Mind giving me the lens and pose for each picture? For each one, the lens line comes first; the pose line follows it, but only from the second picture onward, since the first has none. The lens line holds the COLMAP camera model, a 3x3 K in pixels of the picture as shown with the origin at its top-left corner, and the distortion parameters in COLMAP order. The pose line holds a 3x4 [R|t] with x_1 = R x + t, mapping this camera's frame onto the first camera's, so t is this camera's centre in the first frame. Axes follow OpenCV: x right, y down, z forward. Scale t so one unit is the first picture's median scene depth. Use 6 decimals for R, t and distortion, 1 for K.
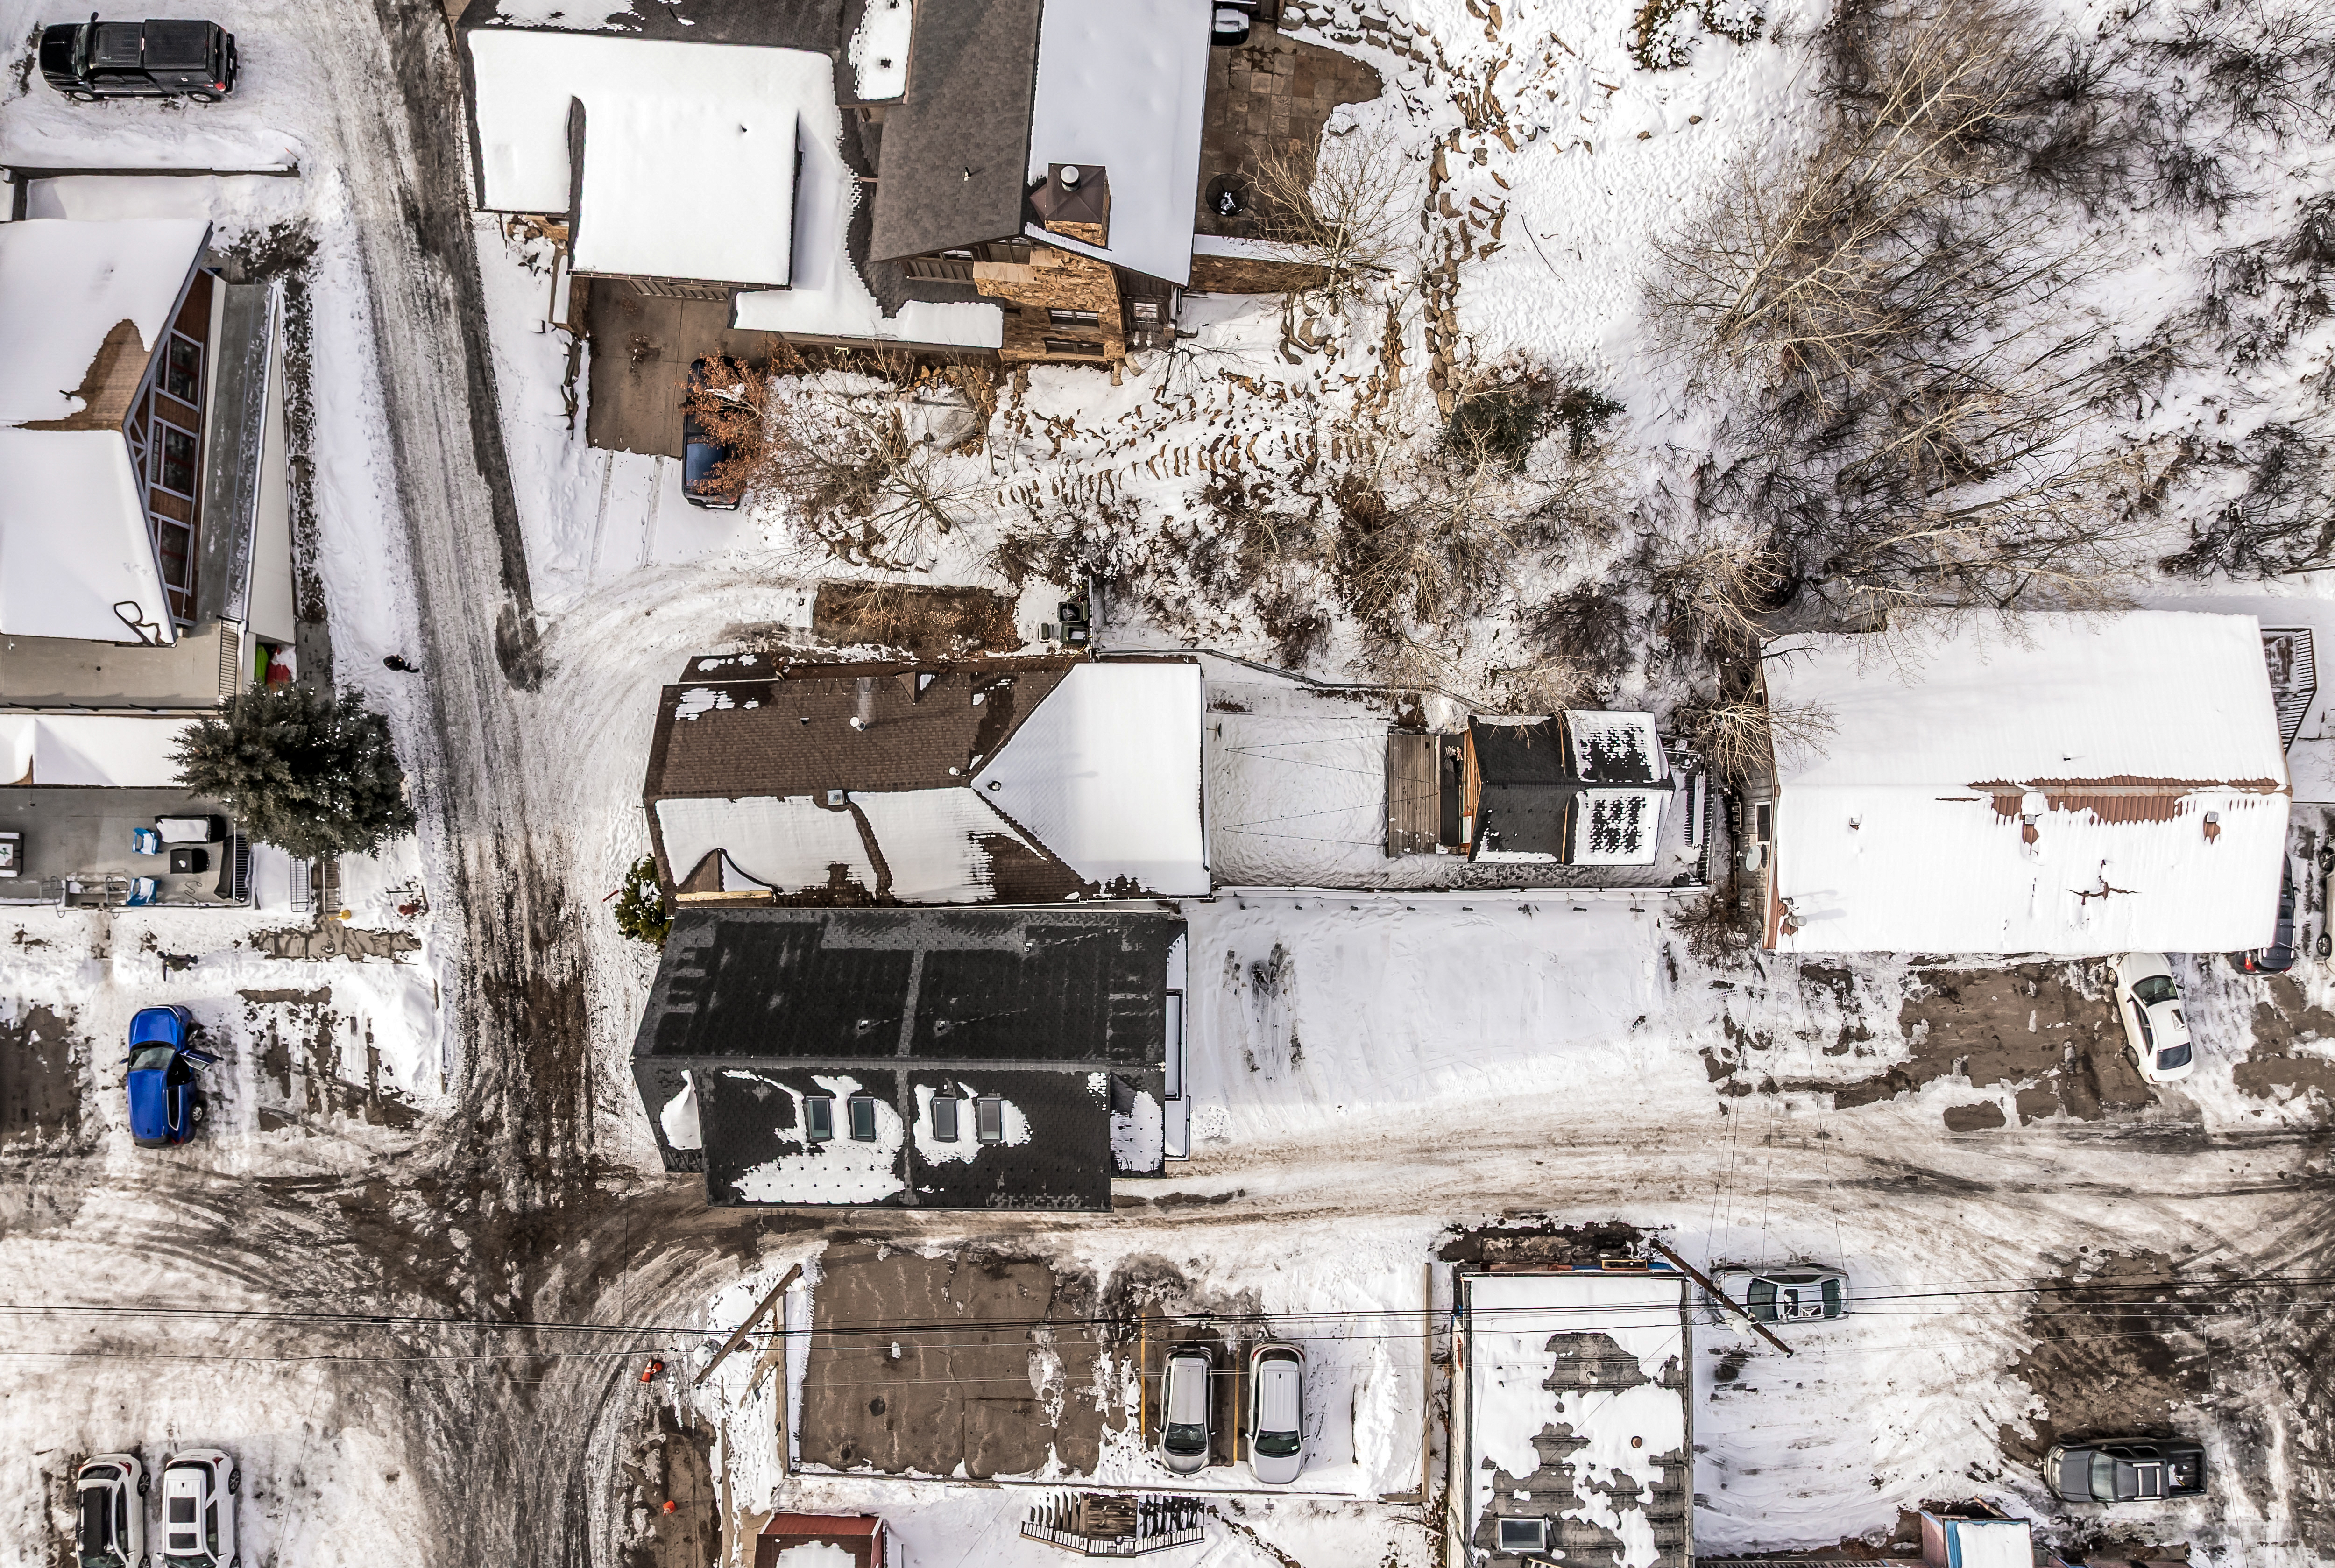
lens RADIAL K [[1663.5, 0, 1176.1], [0, 1663.5, 783.8], [0, 0, 1]] dist [-0.032915, -0.011691]
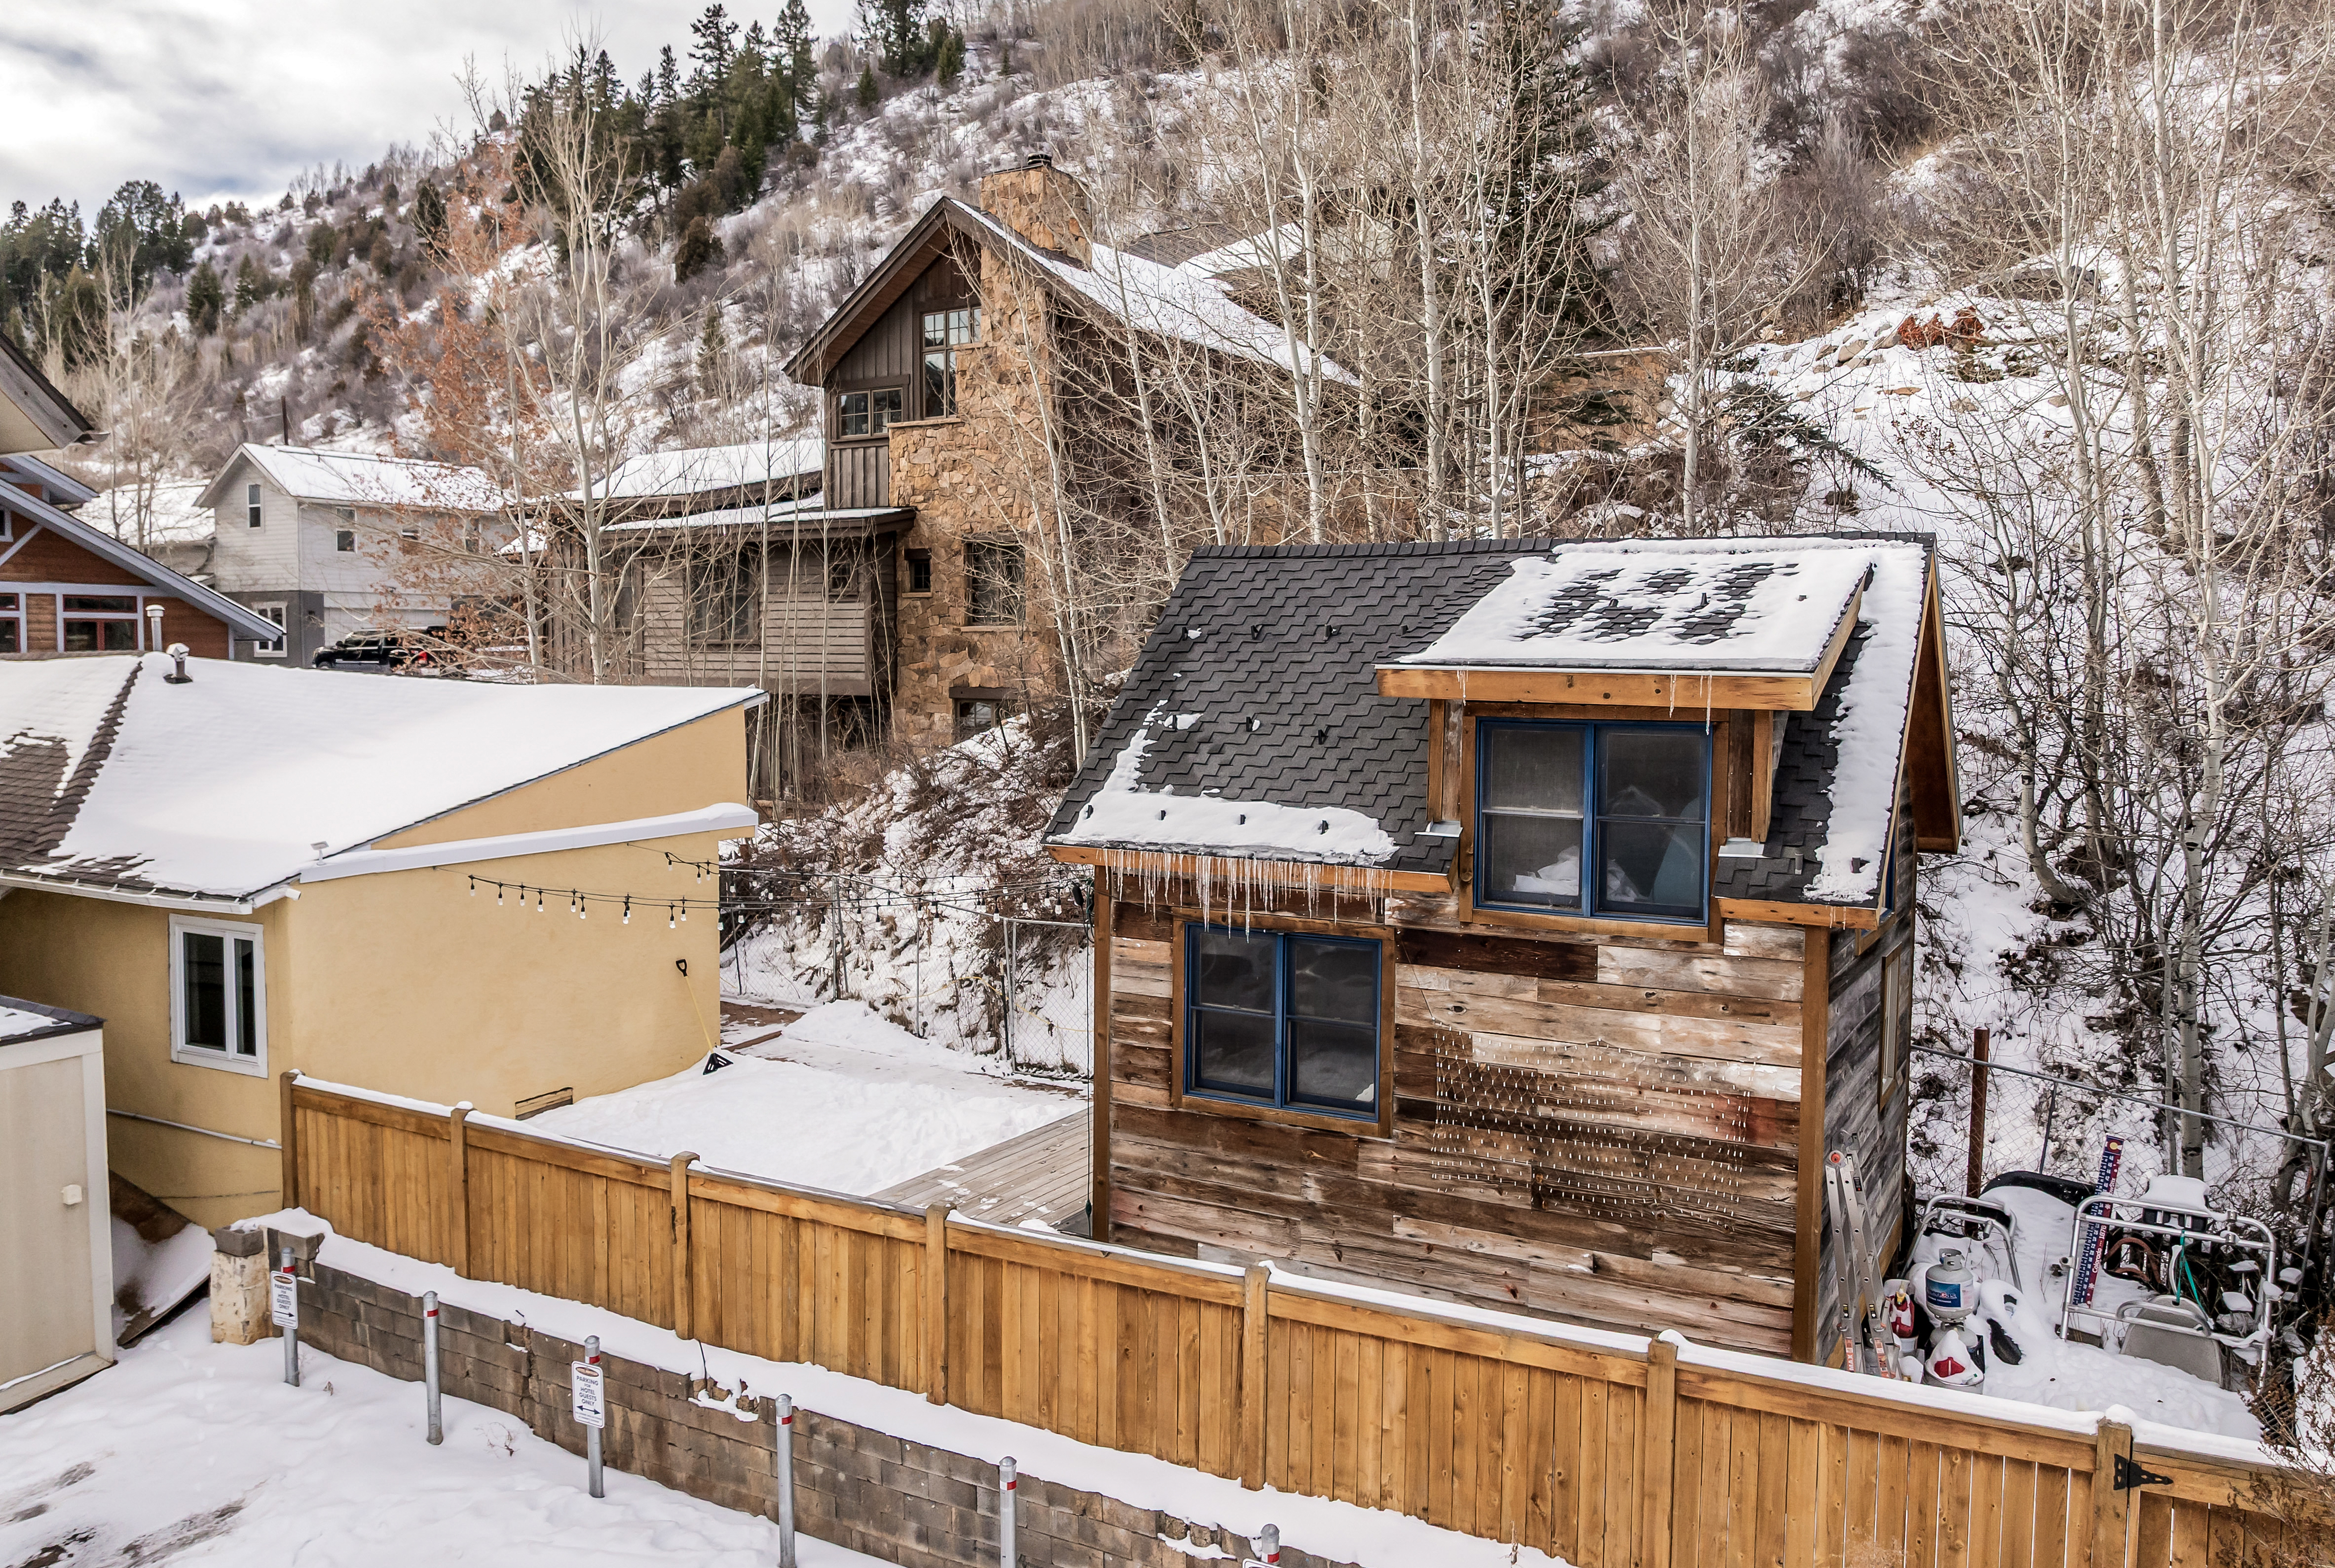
lens RADIAL K [[1738.2, 0, 1230.2], [0, 1738.2, 715.0], [0, 0, 1]] dist [-0.029068, -0.001321]
pose [[0.884537, 0.019974, -0.466042, 0.302991], [-0.465852, 0.089231, -0.880352, 0.241723], [0.024001, 0.995811, 0.088233, 0.927789]]
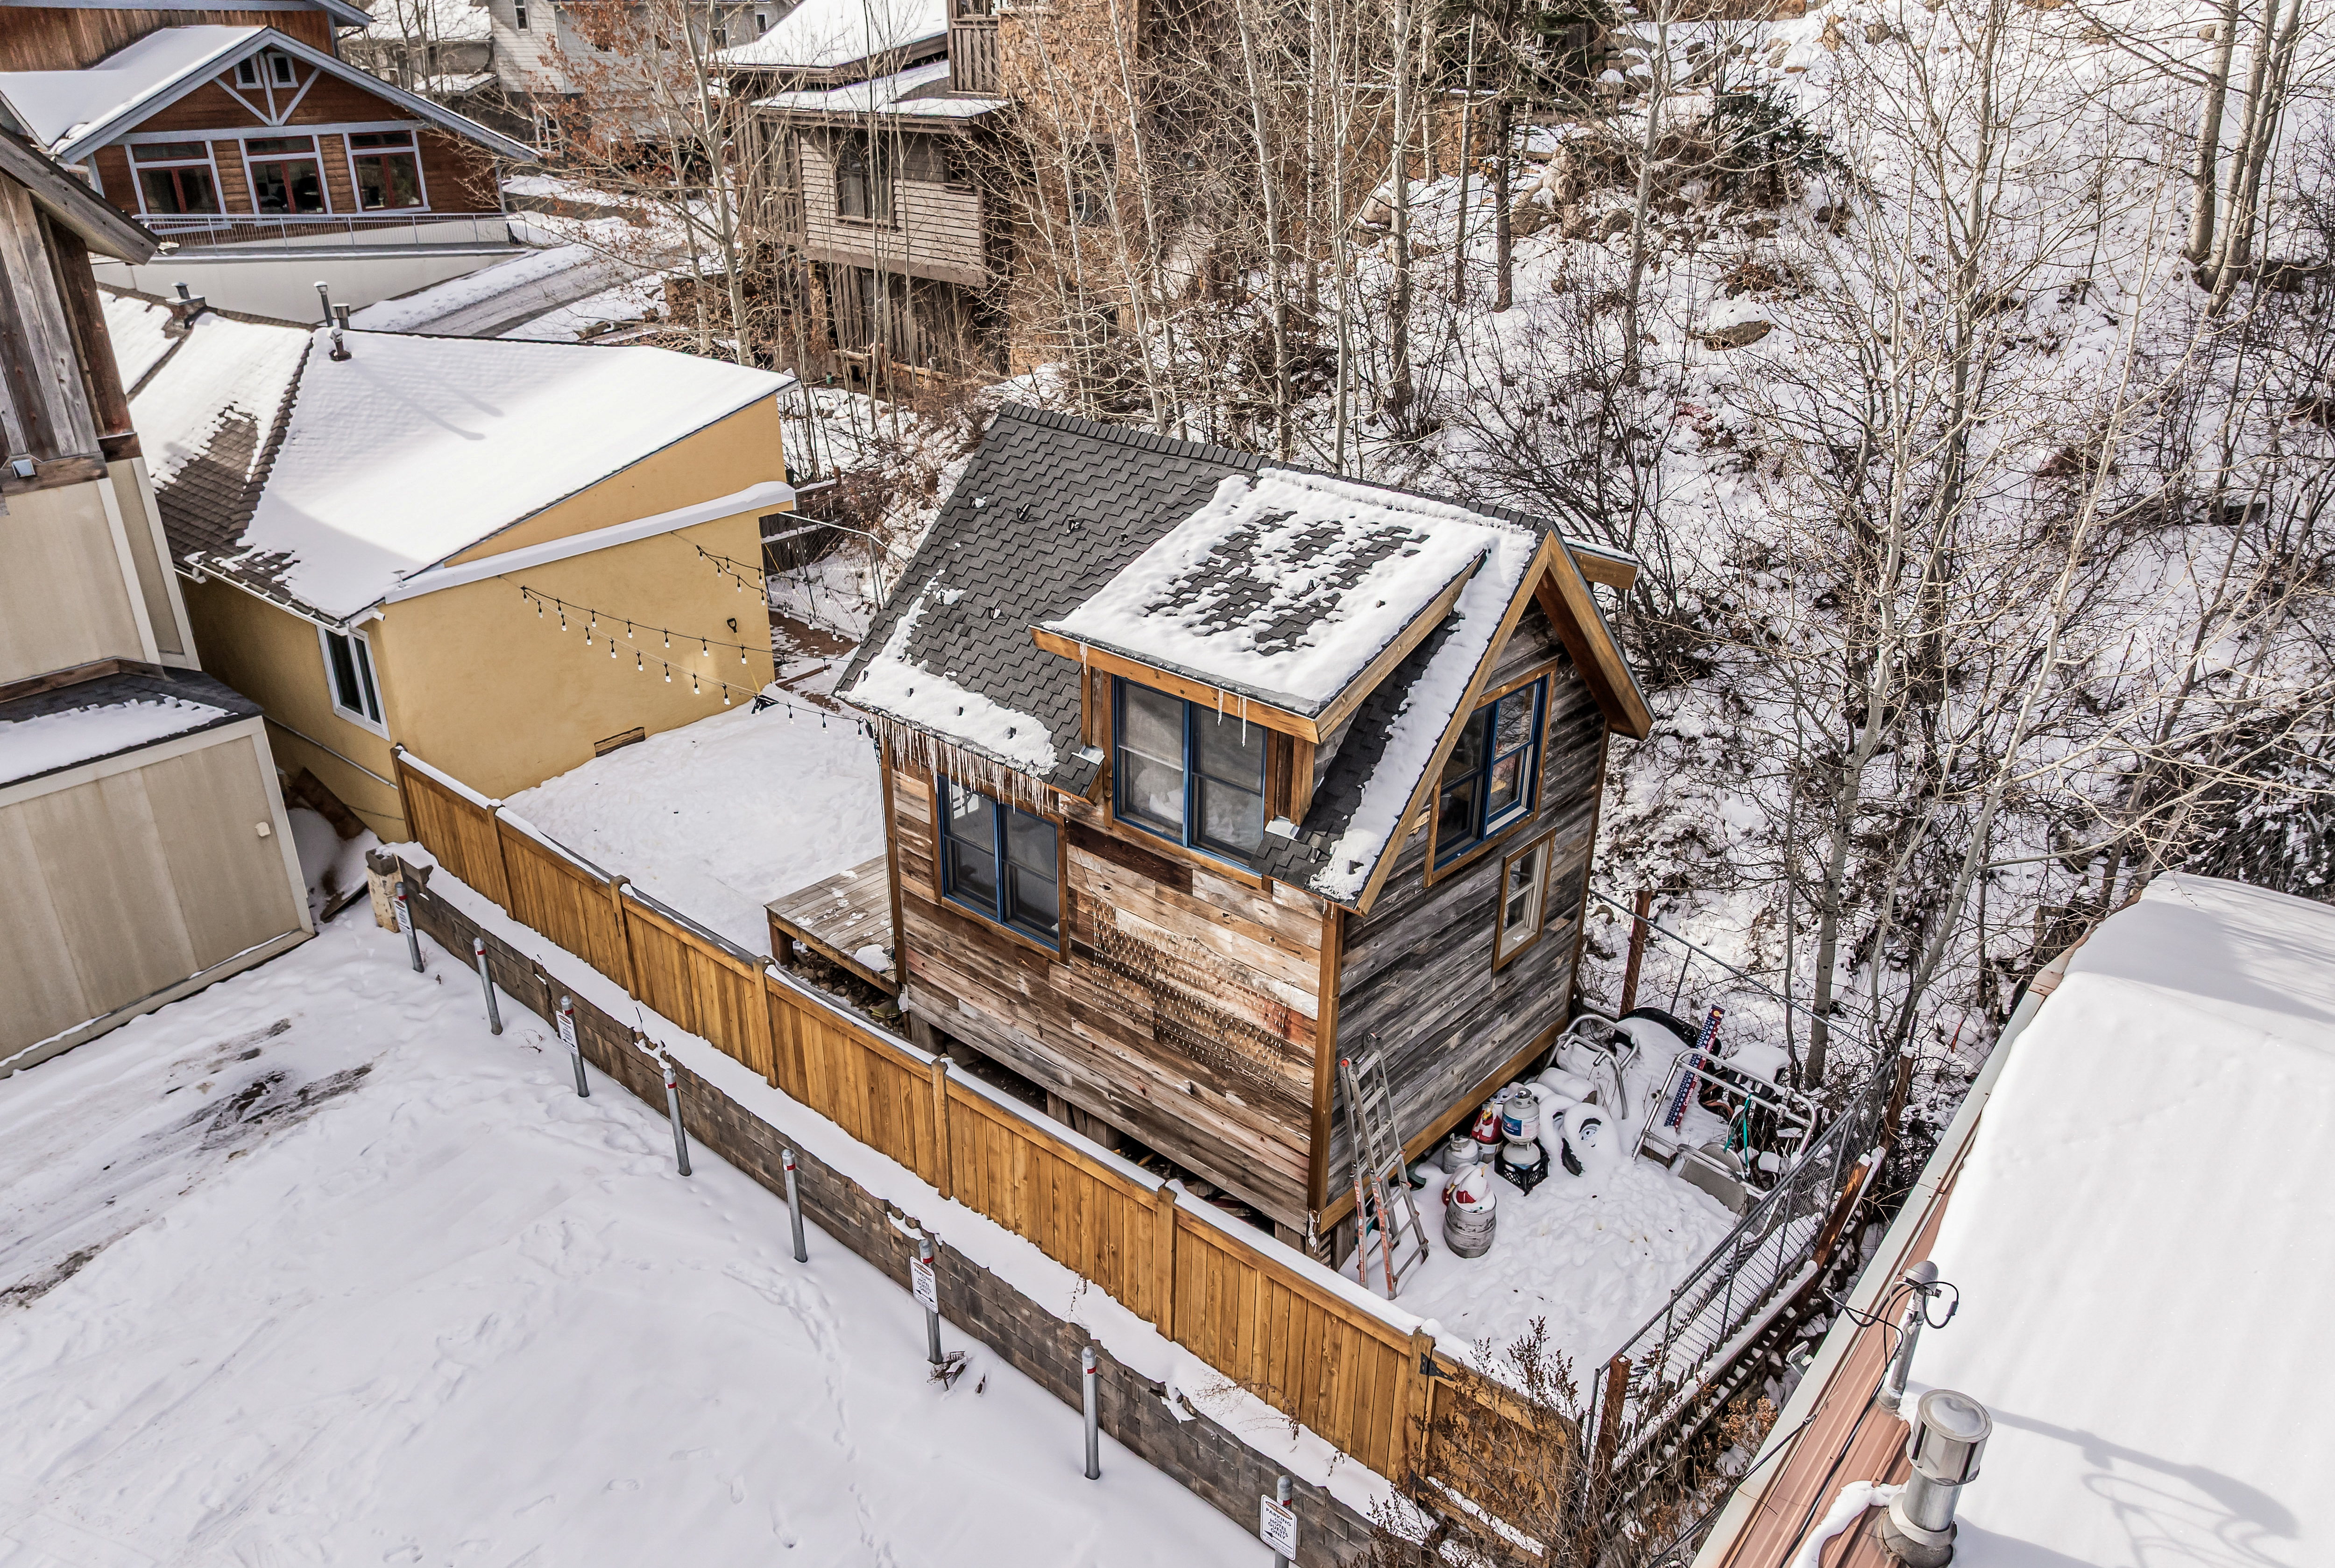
lens RADIAL K [[1663.5, 0, 1176.1], [0, 1663.5, 783.8], [0, 0, 1]] dist [-0.032915, -0.011691]
pose [[0.757008, 0.275587, -0.592445, 0.384450], [-0.652329, 0.370787, -0.661047, 0.199186], [0.037495, 0.886887, 0.460462, 0.851552]]
